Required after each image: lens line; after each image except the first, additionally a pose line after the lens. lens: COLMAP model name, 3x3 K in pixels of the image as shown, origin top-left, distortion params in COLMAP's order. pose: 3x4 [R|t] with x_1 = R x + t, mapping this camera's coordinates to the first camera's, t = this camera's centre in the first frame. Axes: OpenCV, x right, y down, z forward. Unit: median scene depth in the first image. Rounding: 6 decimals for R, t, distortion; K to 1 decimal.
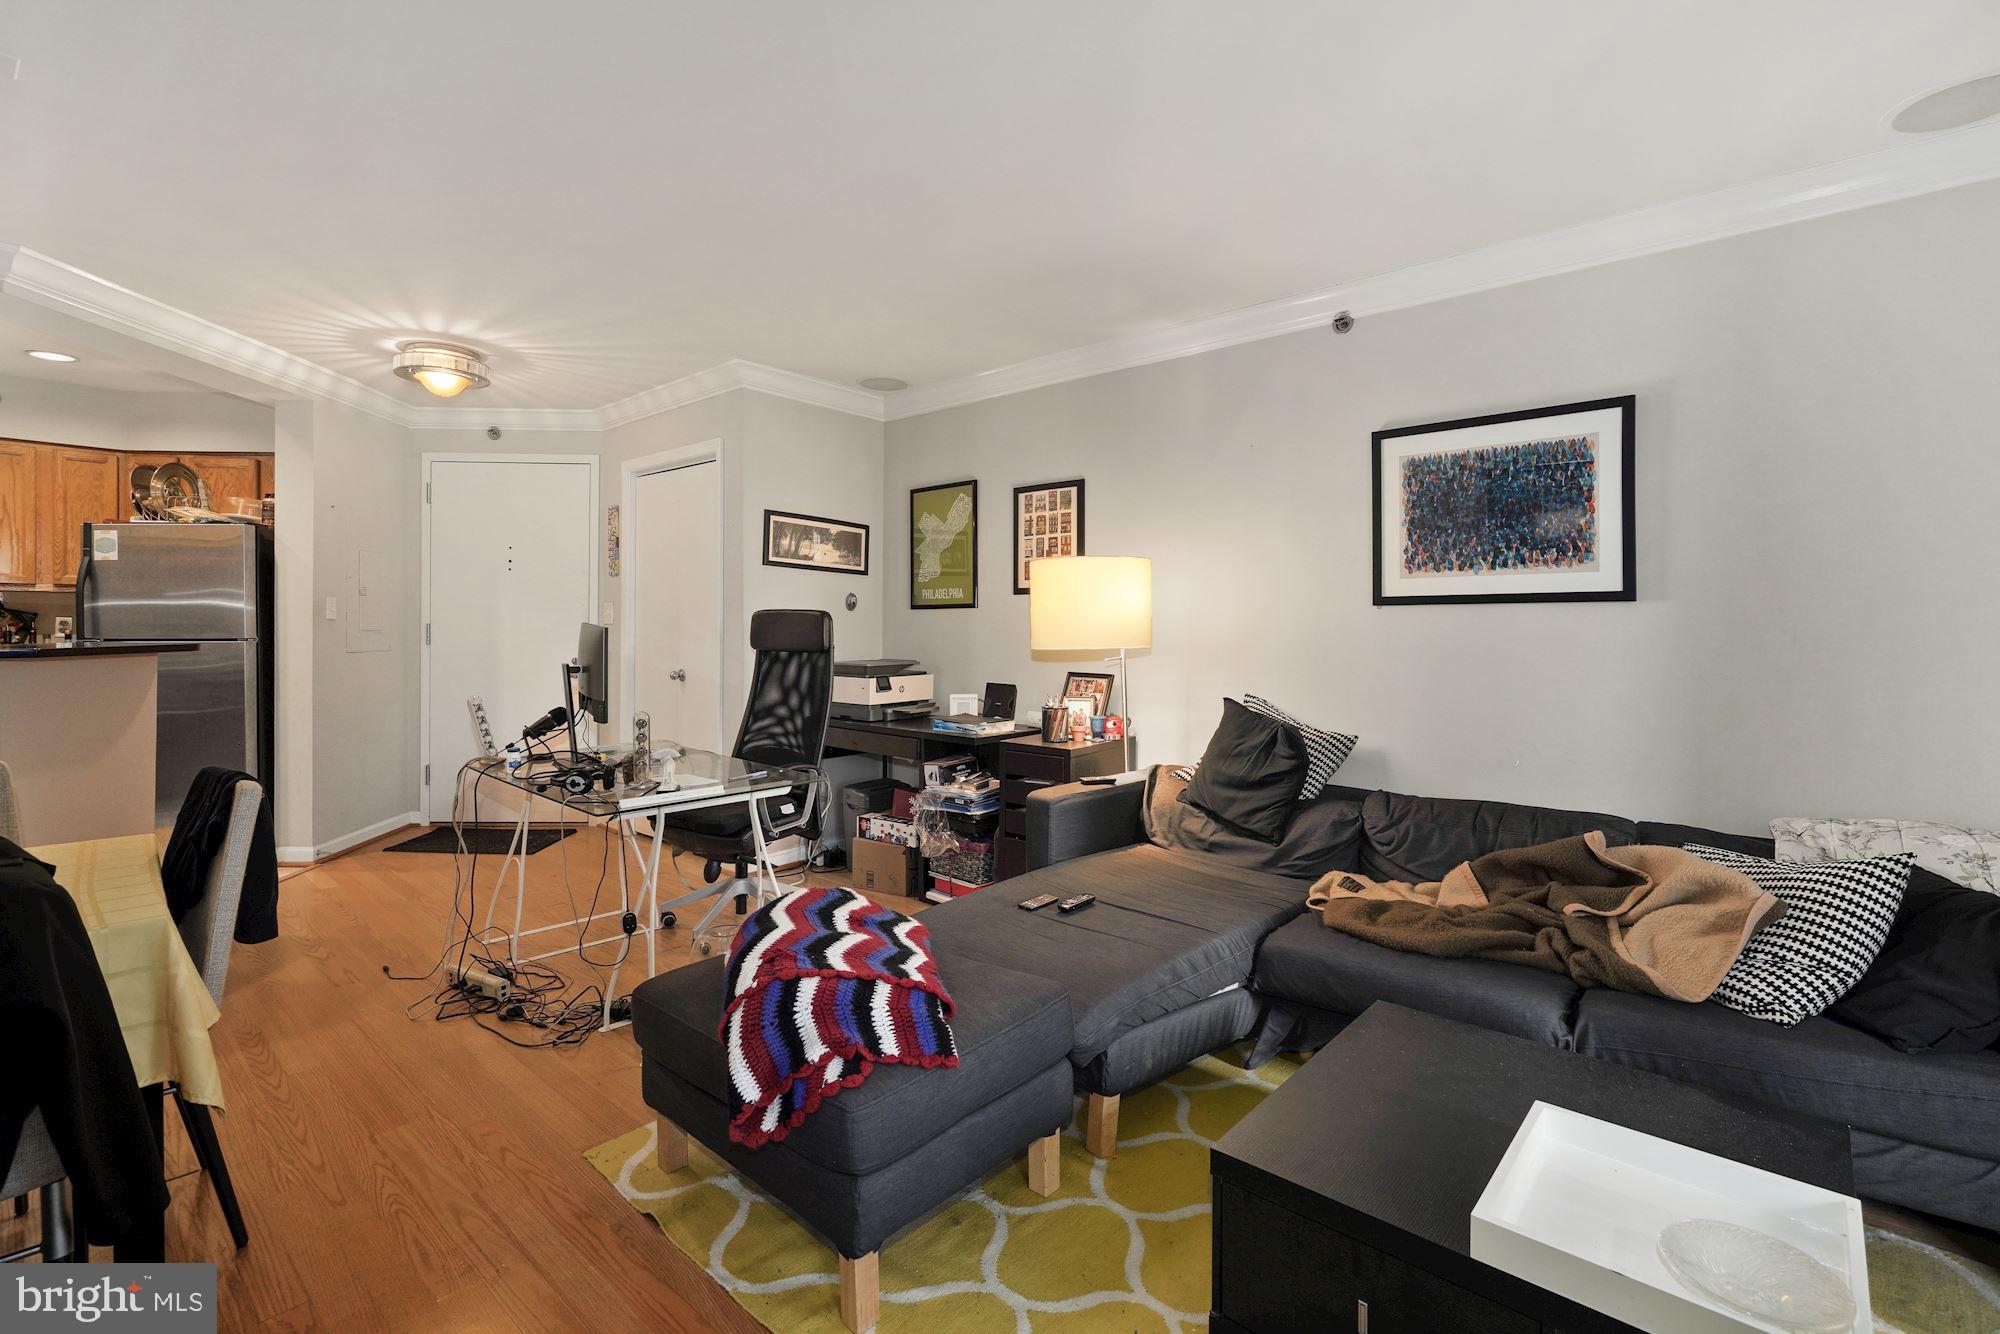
lens RADIAL K [[913.7, 0, 971.4], [0, 913.7, 621.0], [0, 0, 1]] dist [-0.004830, 0.003069]
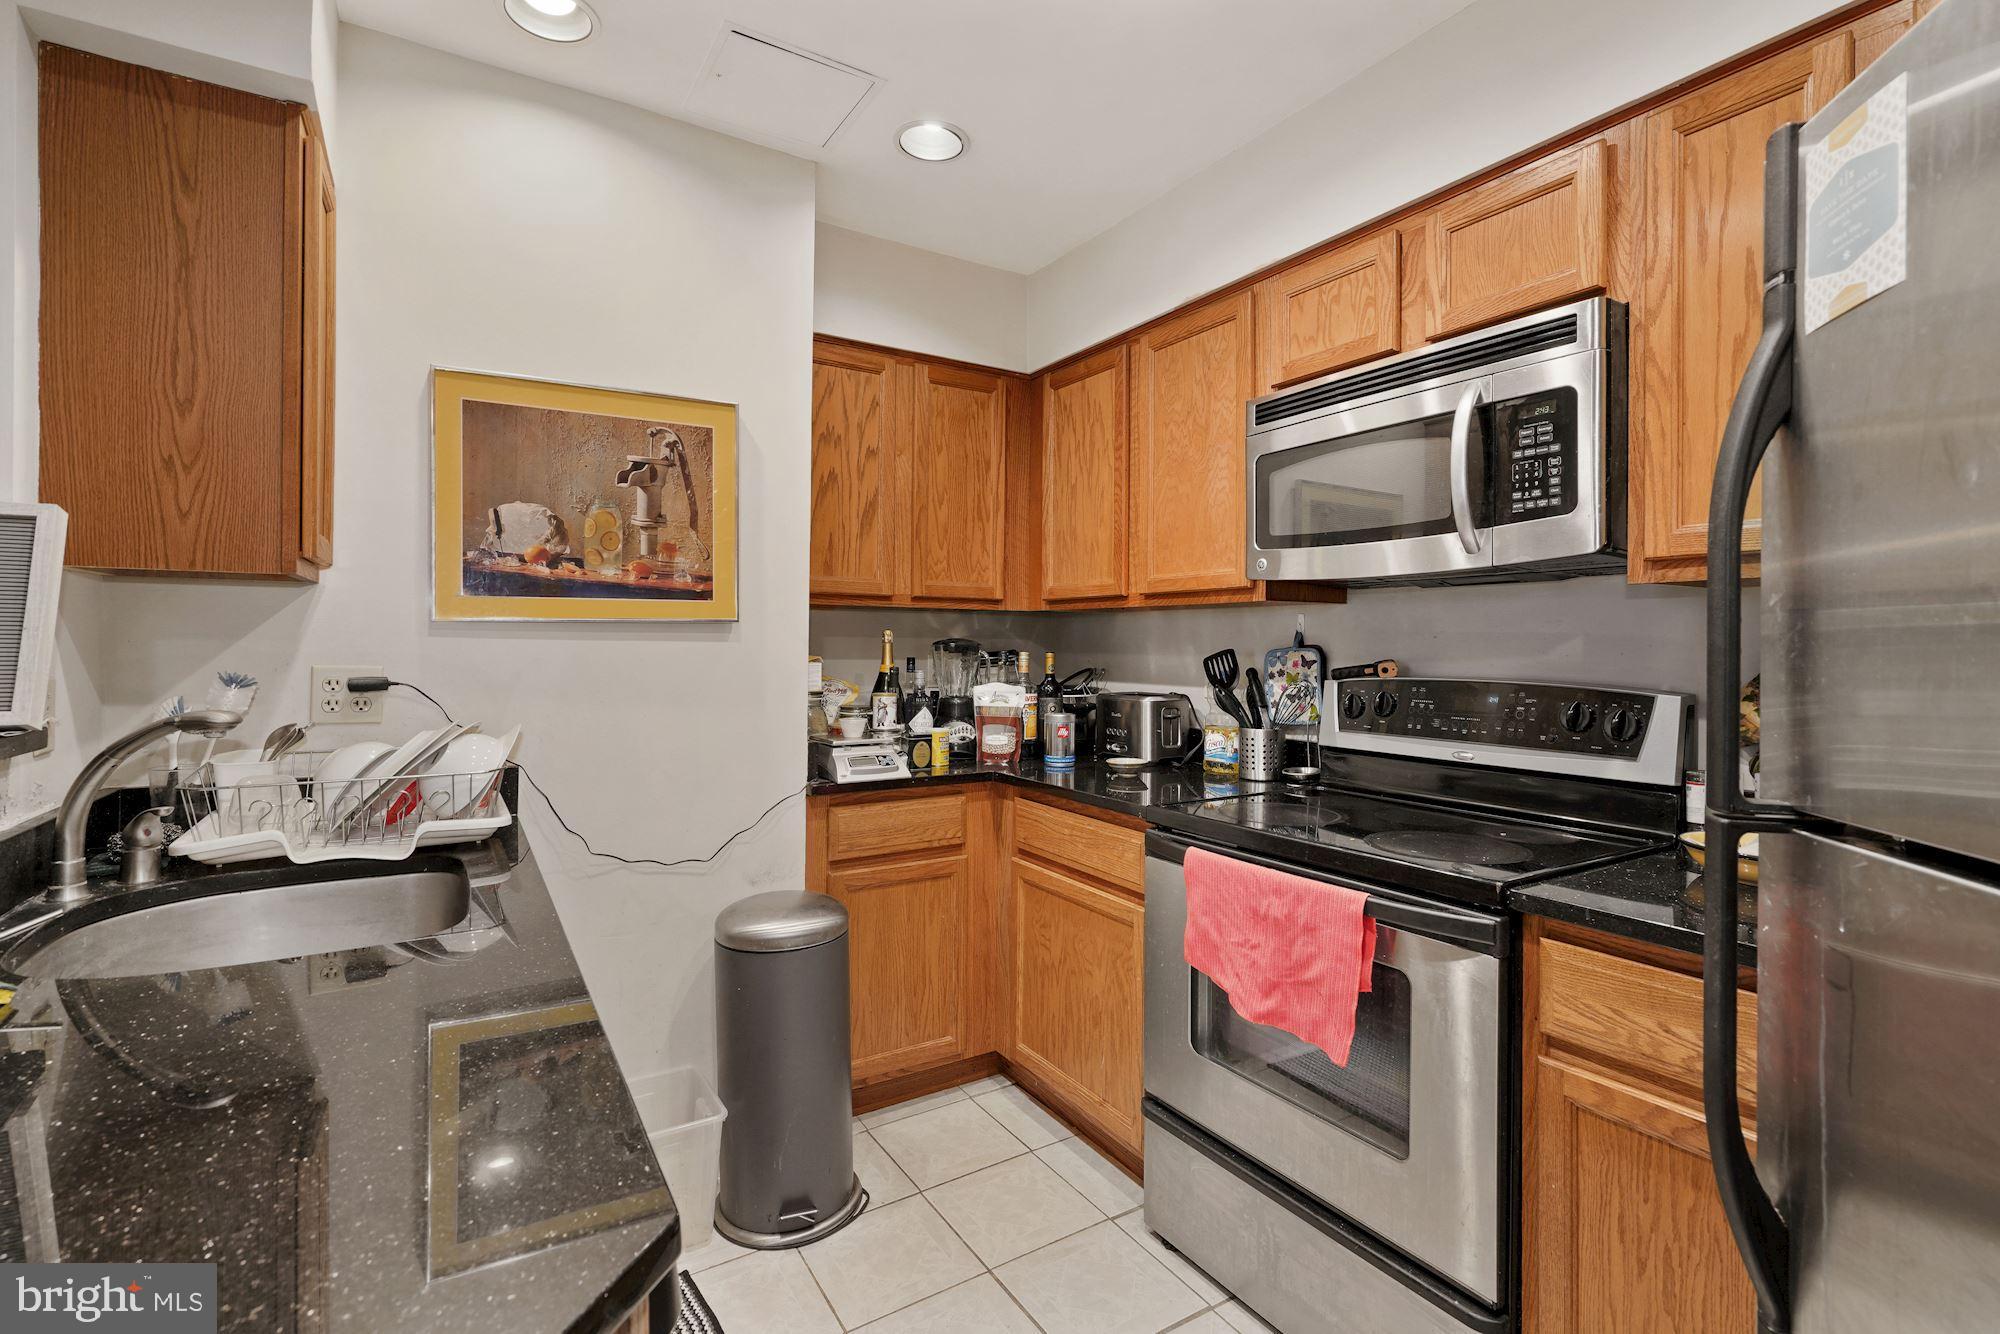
lens RADIAL K [[913.7, 0, 1002.7], [0, 913.7, 648.1], [0, 0, 1]] dist [-0.004830, 0.003069]
pose [[-0.258716, -0.004050, -0.965945, -0.747237], [-0.007658, 0.999968, -0.002141, -0.007687], [0.965923, 0.006844, -0.258739, 0.881707]]
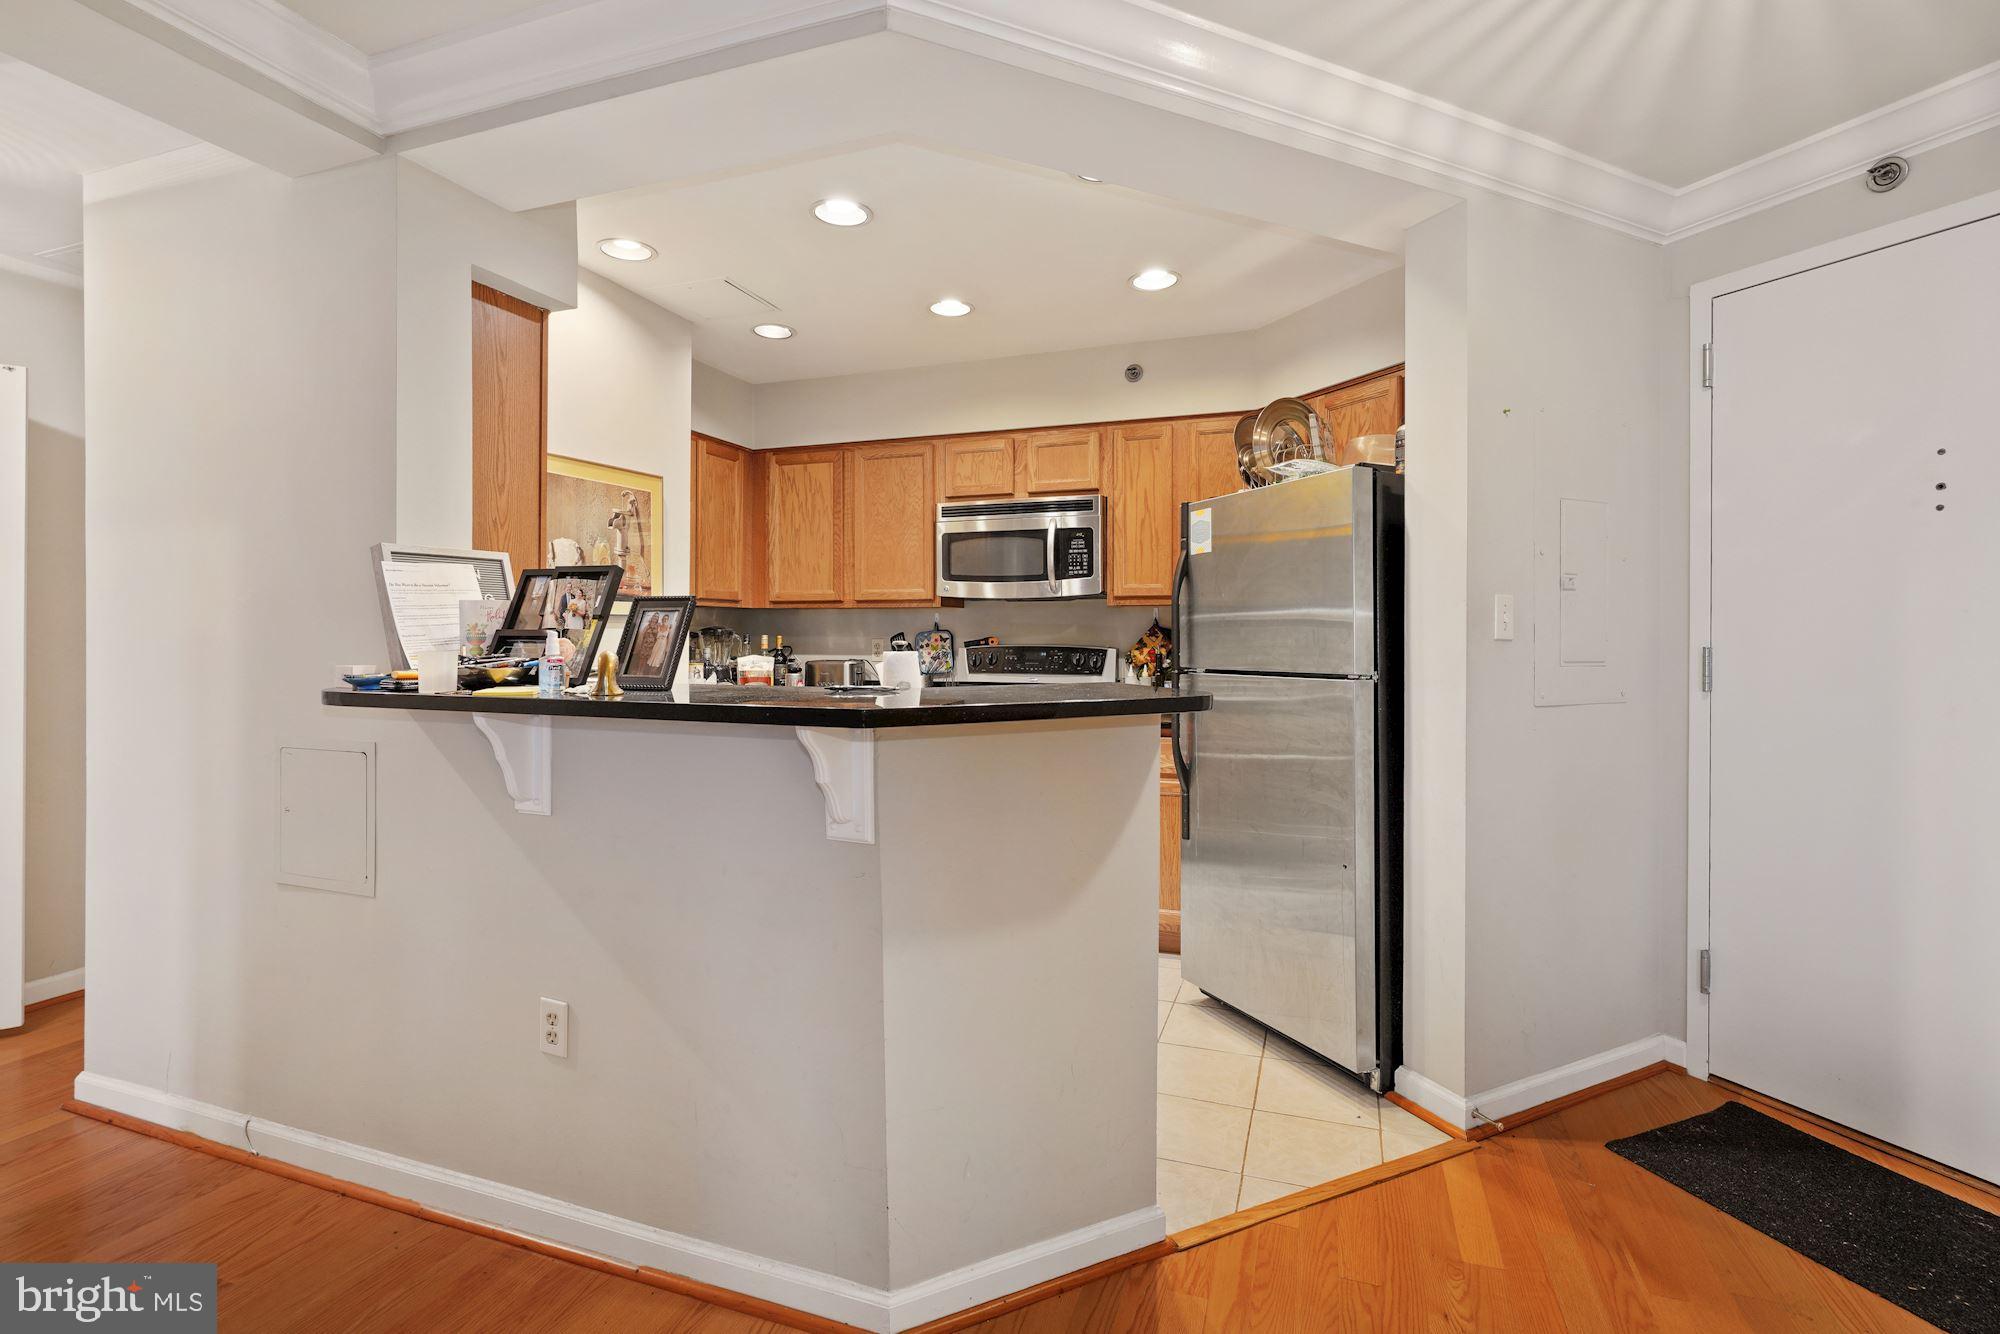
lens RADIAL K [[913.7, 0, 1000.5], [0, 913.7, 641.3], [0, 0, 1]] dist [-0.004830, 0.003069]
pose [[0.398269, 0.002497, -0.917265, -0.369011], [0.002032, 0.999991, 0.003604, -0.002749], [0.917267, -0.003300, 0.398260, 0.573647]]
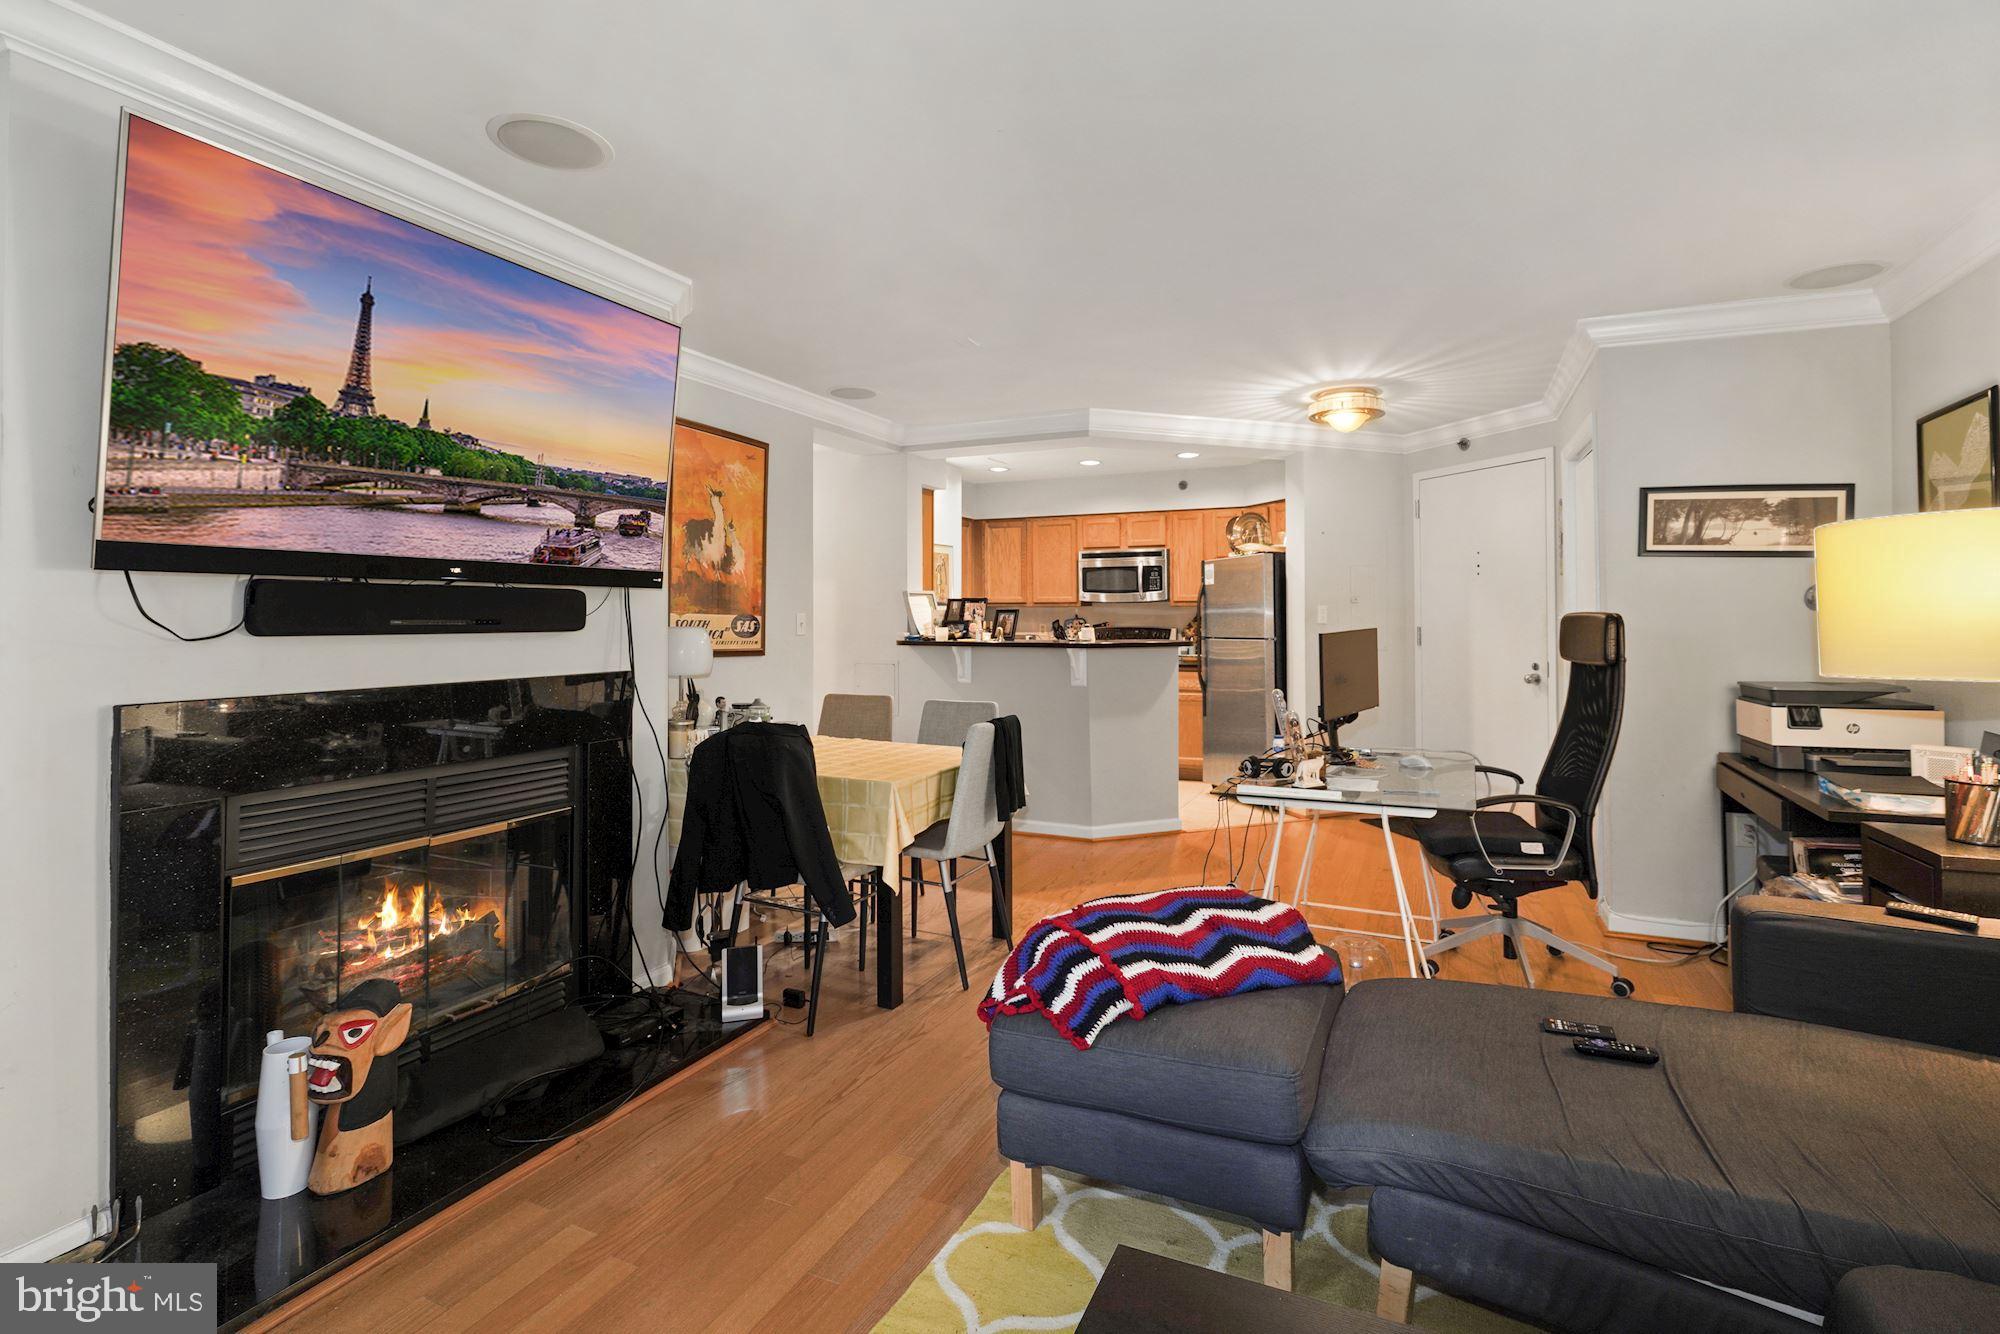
lens RADIAL K [[913.7, 0, 998.9], [0, 913.7, 588.9], [0, 0, 1]] dist [-0.004830, 0.003069]
pose [[0.306460, -0.035910, -0.951206, 0.360110], [0.002641, 0.999316, -0.036875, -0.003835], [0.951880, 0.008788, 0.306345, 0.207308]]
